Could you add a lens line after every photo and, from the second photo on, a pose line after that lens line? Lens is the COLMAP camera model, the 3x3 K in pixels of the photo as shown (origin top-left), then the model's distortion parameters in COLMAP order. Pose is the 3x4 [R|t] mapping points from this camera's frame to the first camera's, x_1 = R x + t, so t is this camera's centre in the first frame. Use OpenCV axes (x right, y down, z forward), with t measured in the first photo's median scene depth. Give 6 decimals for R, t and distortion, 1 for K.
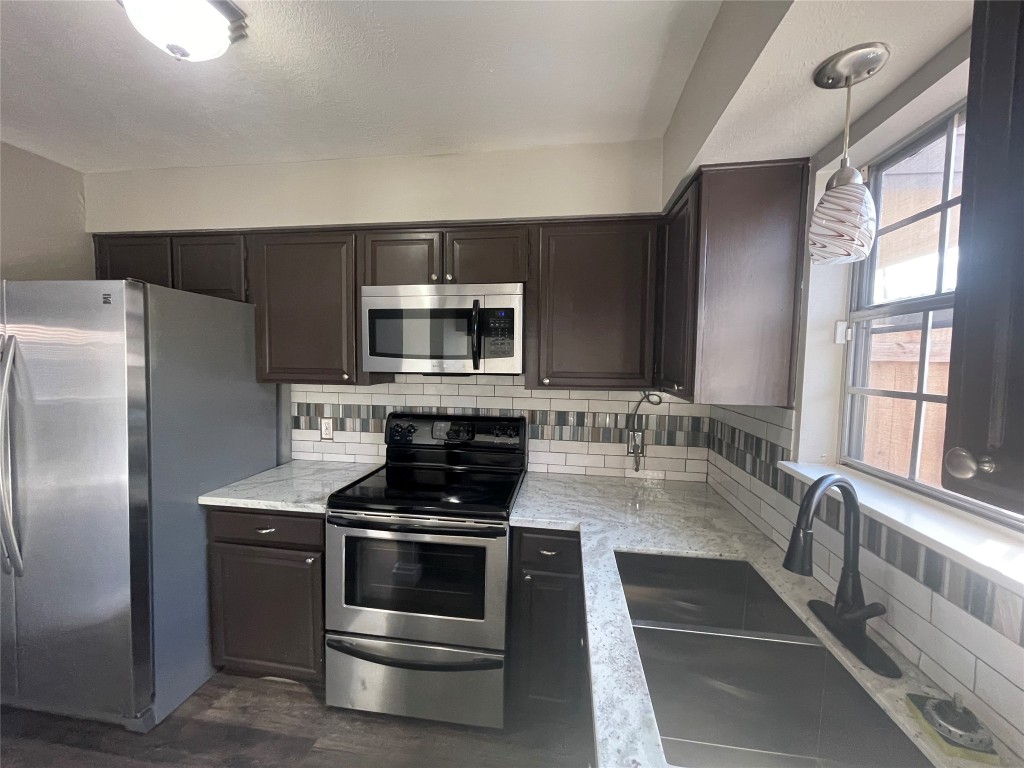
lens RADIAL K [[422.6, 0, 510.6], [0, 422.6, 385.7], [0, 0, 1]] dist [0.003921, 0.000049]
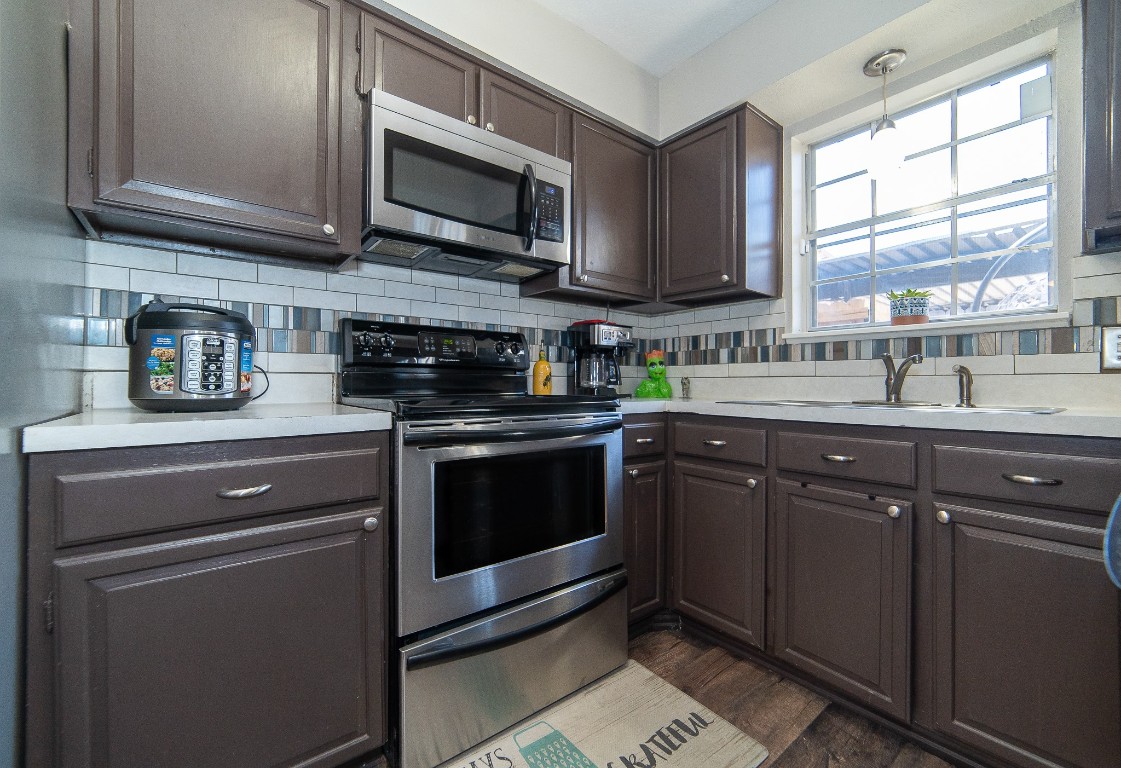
lens RADIAL K [[449.0, 0, 564.1], [0, 449.0, 382.1], [0, 0, 1]] dist [-0.021425, 0.000059]
pose [[0.680975, -0.013540, 0.732182, -0.659459], [0.054960, 0.997954, -0.032661, 0.243521], [-0.730242, 0.062482, 0.680326, 0.378966]]
